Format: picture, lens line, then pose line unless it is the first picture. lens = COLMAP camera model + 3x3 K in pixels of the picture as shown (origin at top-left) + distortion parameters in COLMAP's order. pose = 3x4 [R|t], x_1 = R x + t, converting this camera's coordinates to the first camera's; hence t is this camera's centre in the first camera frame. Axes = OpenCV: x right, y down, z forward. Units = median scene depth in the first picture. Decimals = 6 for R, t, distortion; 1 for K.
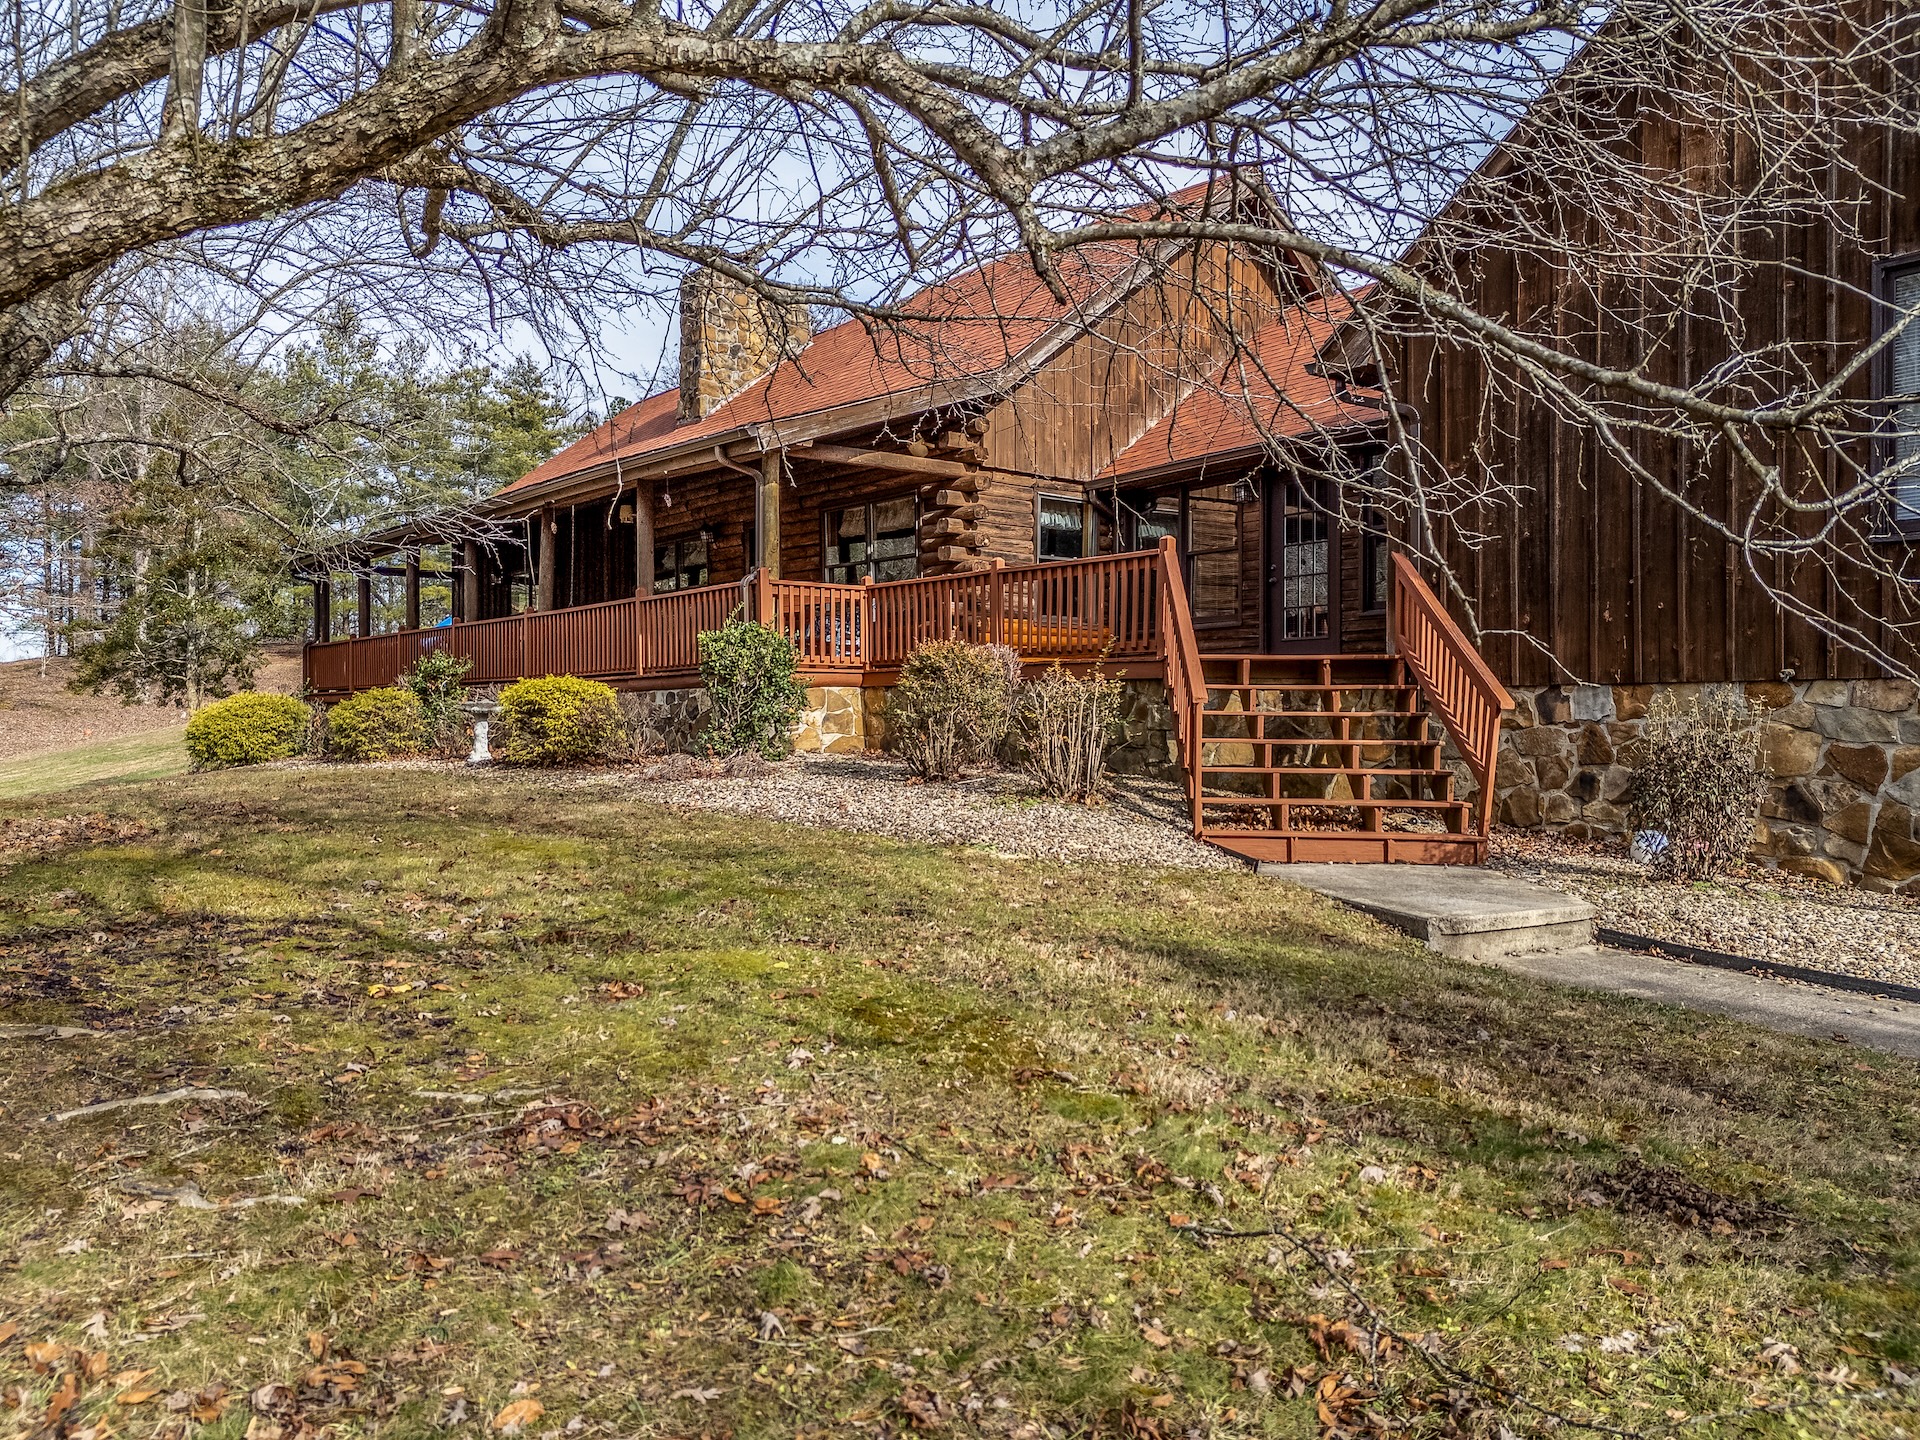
lens RADIAL K [[1417.0, 0, 951.9], [0, 1417.0, 720.5], [0, 0, 1]] dist [0.054817, -0.050067]
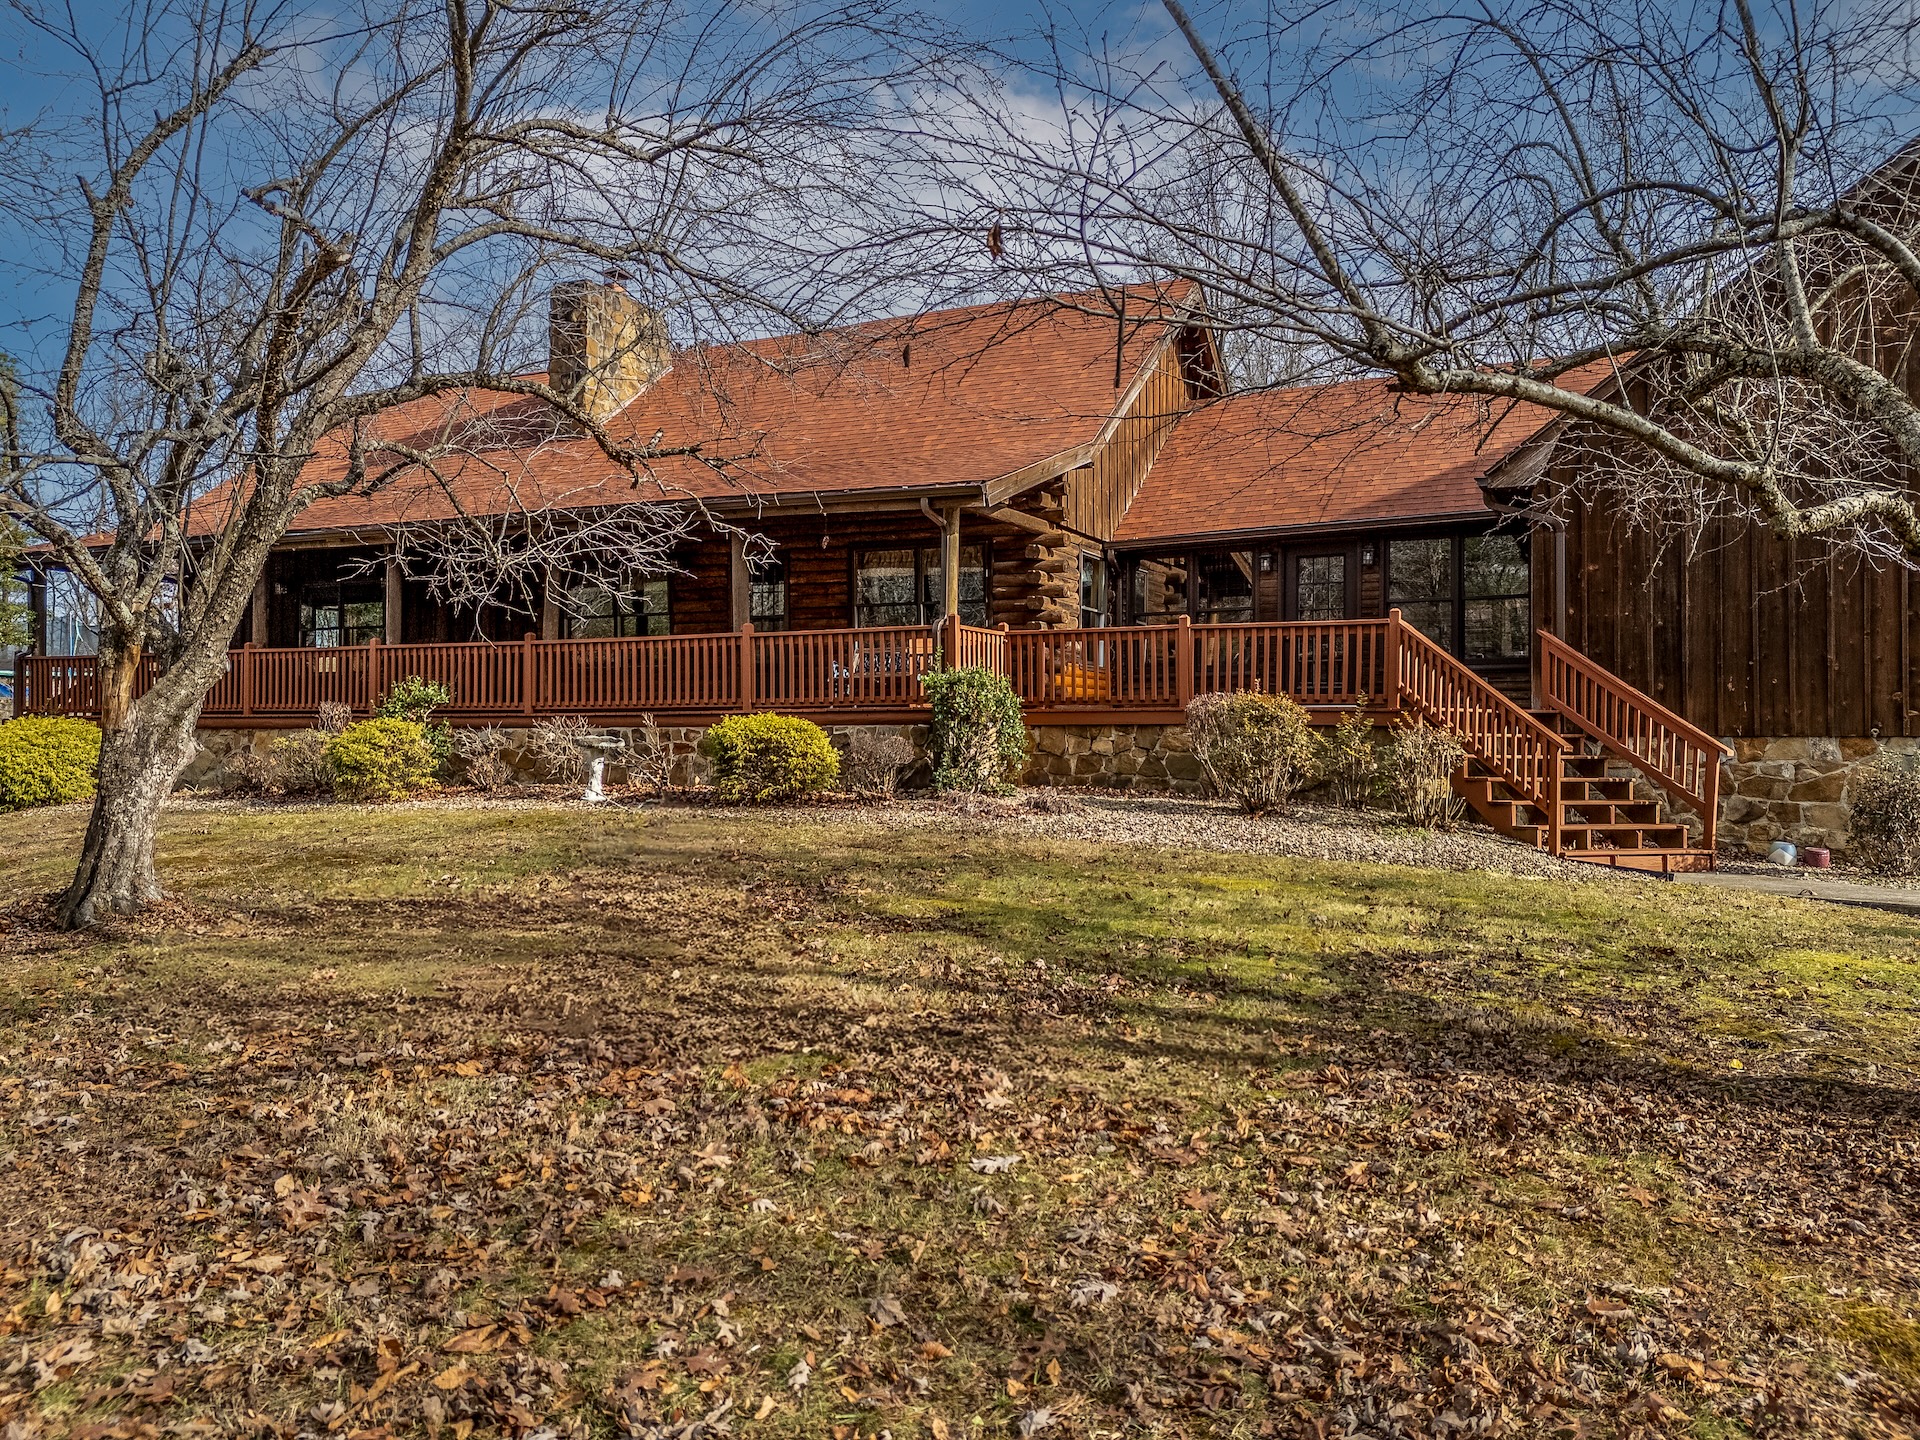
lens RADIAL K [[1417.0, 0, 948.0], [0, 1417.0, 716.0], [0, 0, 1]] dist [0.054817, -0.050067]
pose [[0.909087, 0.010038, 0.416486, -0.517213], [-0.003709, 0.999865, -0.016001, -0.013058], [-0.416591, 0.013002, 0.909001, 0.039581]]
